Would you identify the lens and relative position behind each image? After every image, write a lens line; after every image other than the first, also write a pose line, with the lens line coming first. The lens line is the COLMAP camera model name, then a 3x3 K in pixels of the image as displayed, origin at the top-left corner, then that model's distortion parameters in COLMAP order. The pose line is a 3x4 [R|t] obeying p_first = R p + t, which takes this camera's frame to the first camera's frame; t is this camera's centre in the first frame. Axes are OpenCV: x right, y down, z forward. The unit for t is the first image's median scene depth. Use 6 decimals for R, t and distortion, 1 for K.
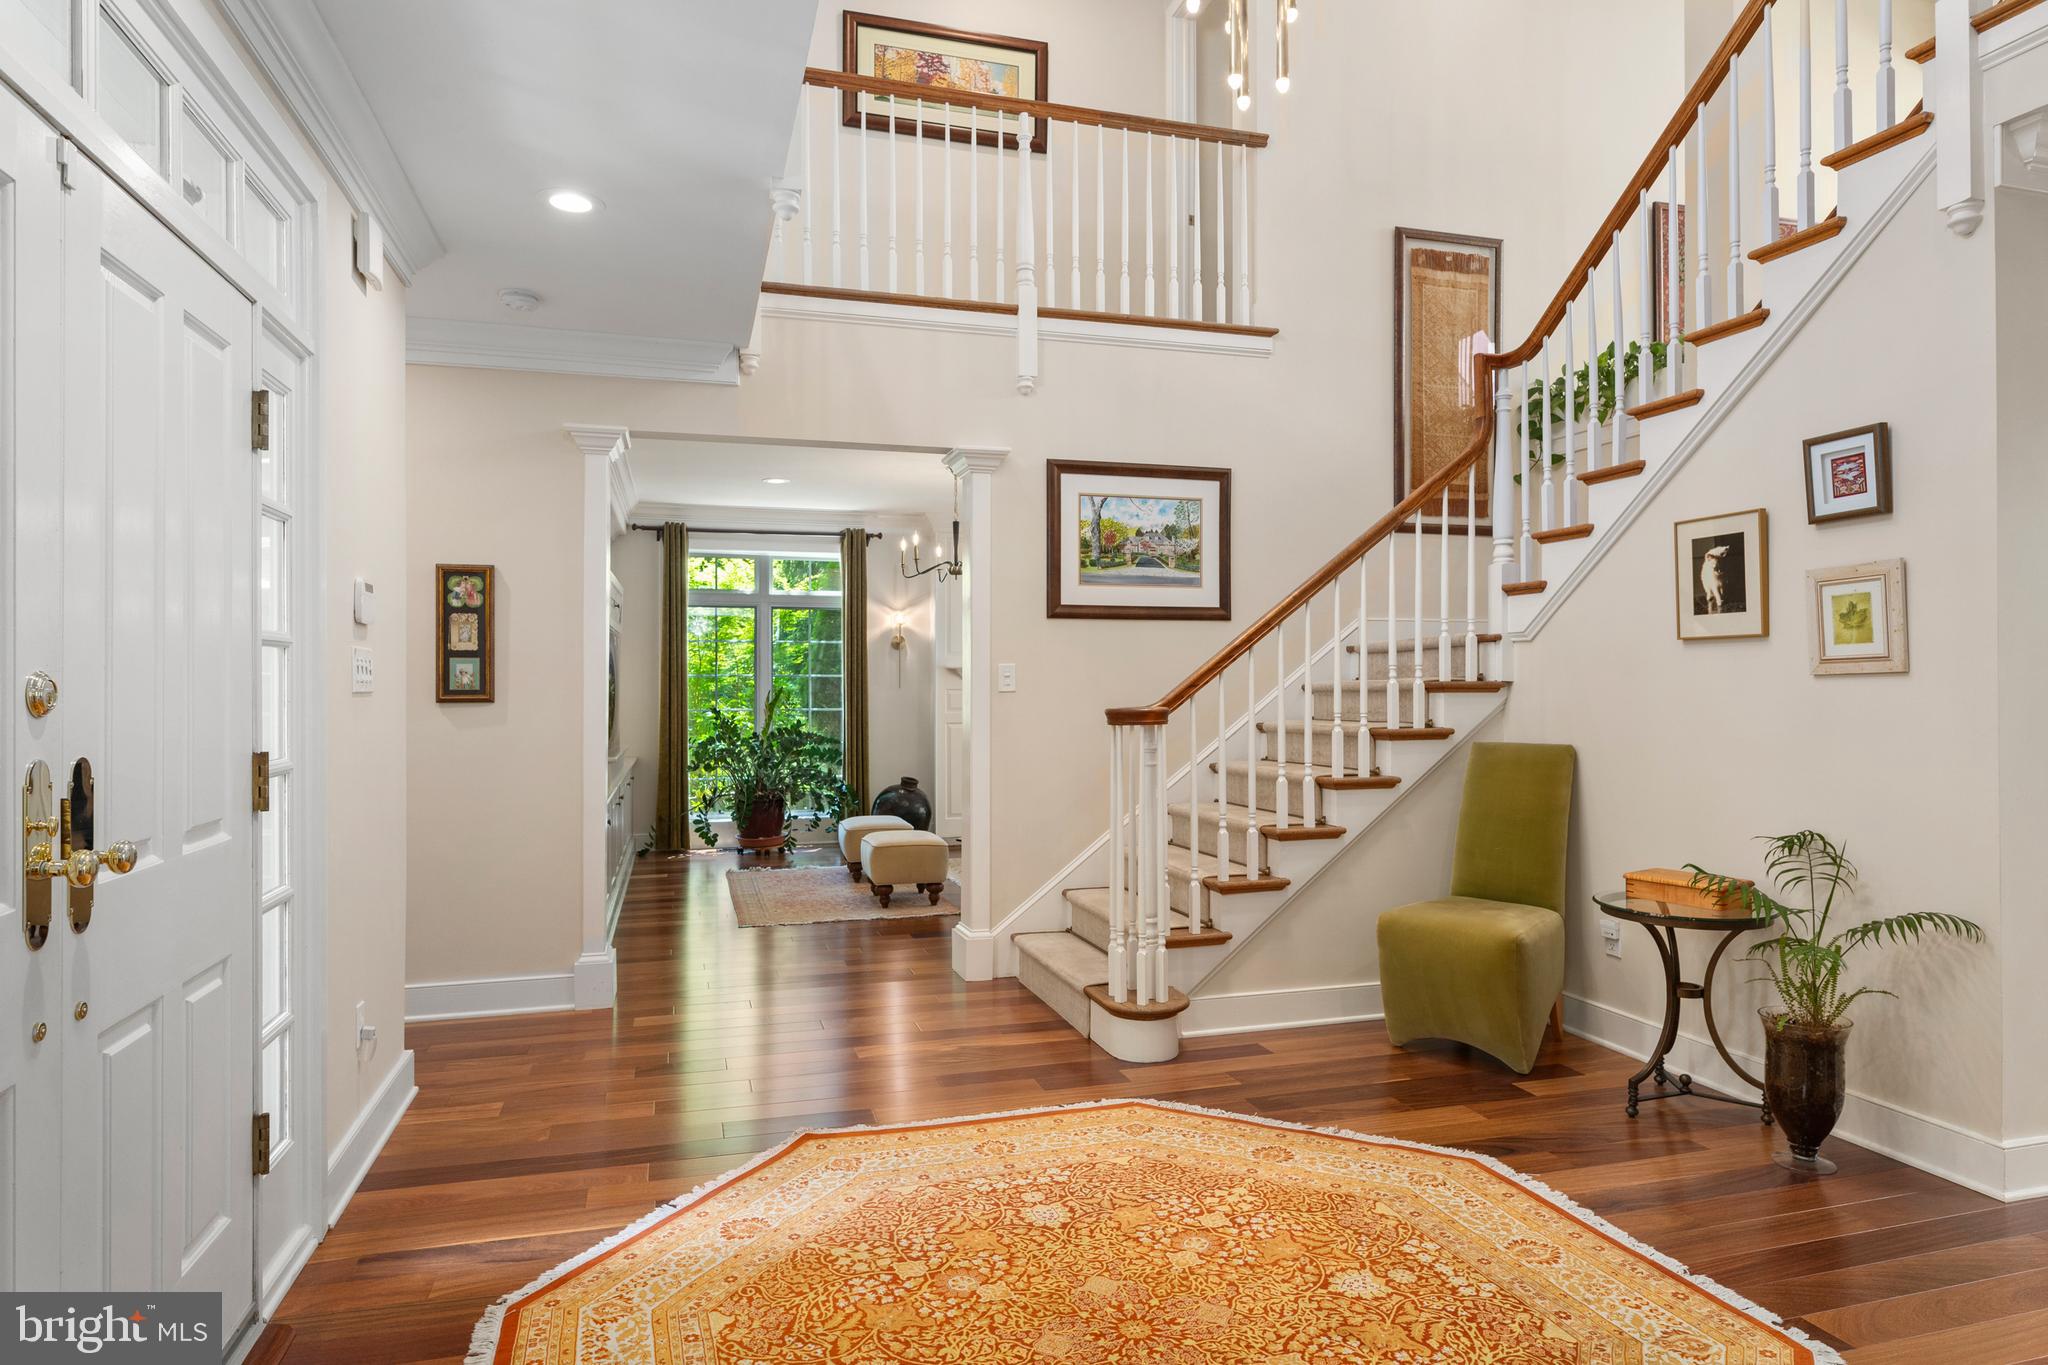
lens RADIAL K [[1180.9, 0, 1017.8], [0, 1180.9, 676.3], [0, 0, 1]] dist [-0.001010, -0.000750]
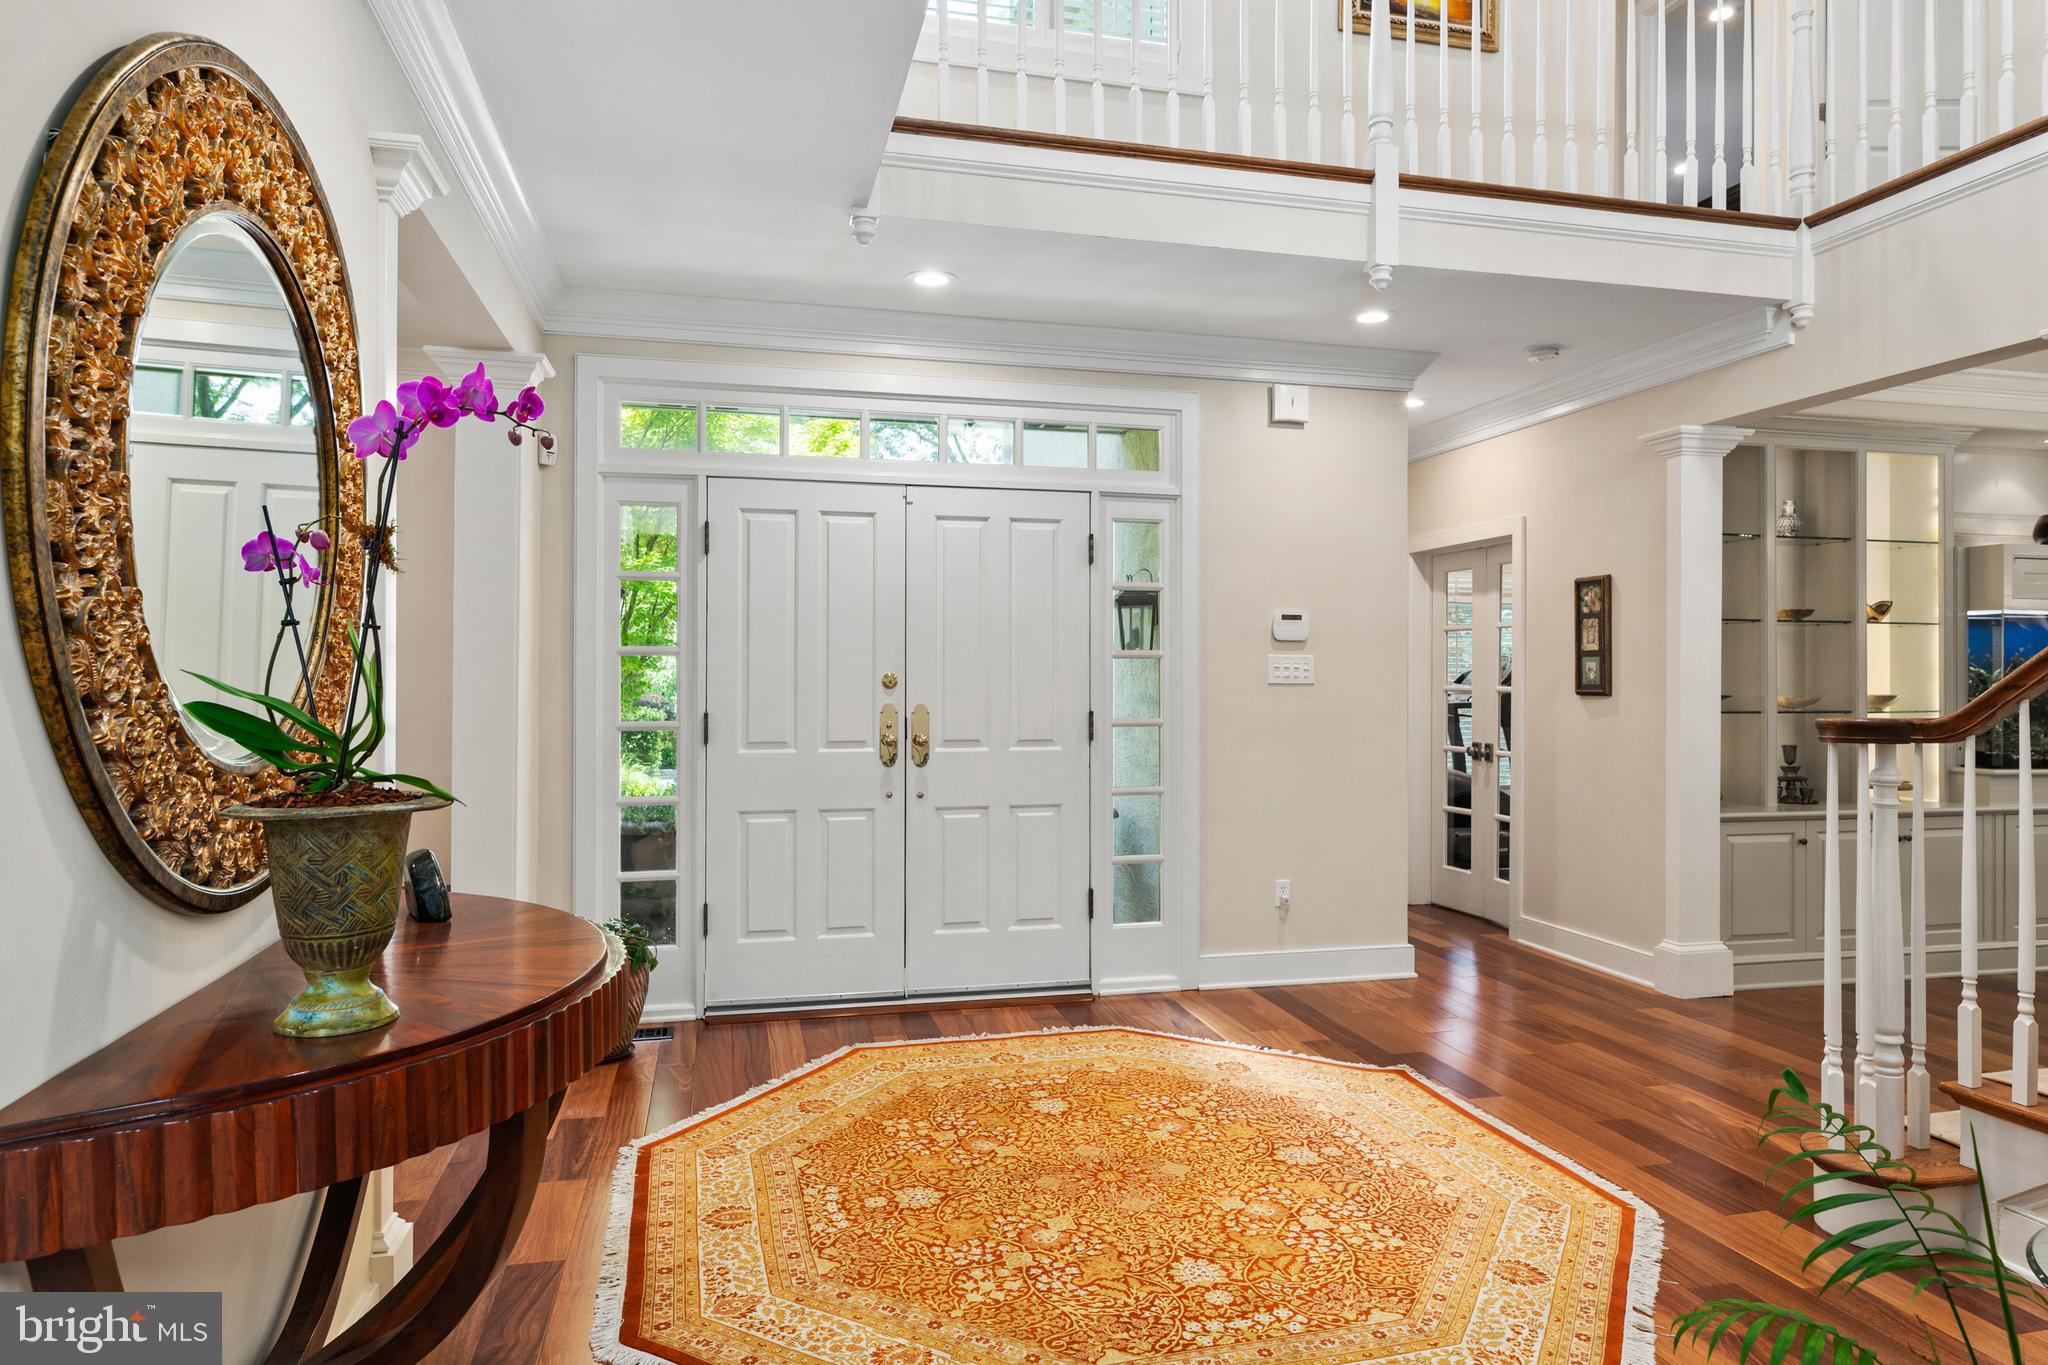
lens RADIAL K [[1180.9, 0, 1018.2], [0, 1180.9, 679.0], [0, 0, 1]] dist [-0.001010, -0.000750]
pose [[-0.035268, 0.005308, -0.999364, 1.128197], [0.003388, 0.999981, 0.005192, -0.002996], [0.999372, -0.003203, -0.035285, 0.759769]]
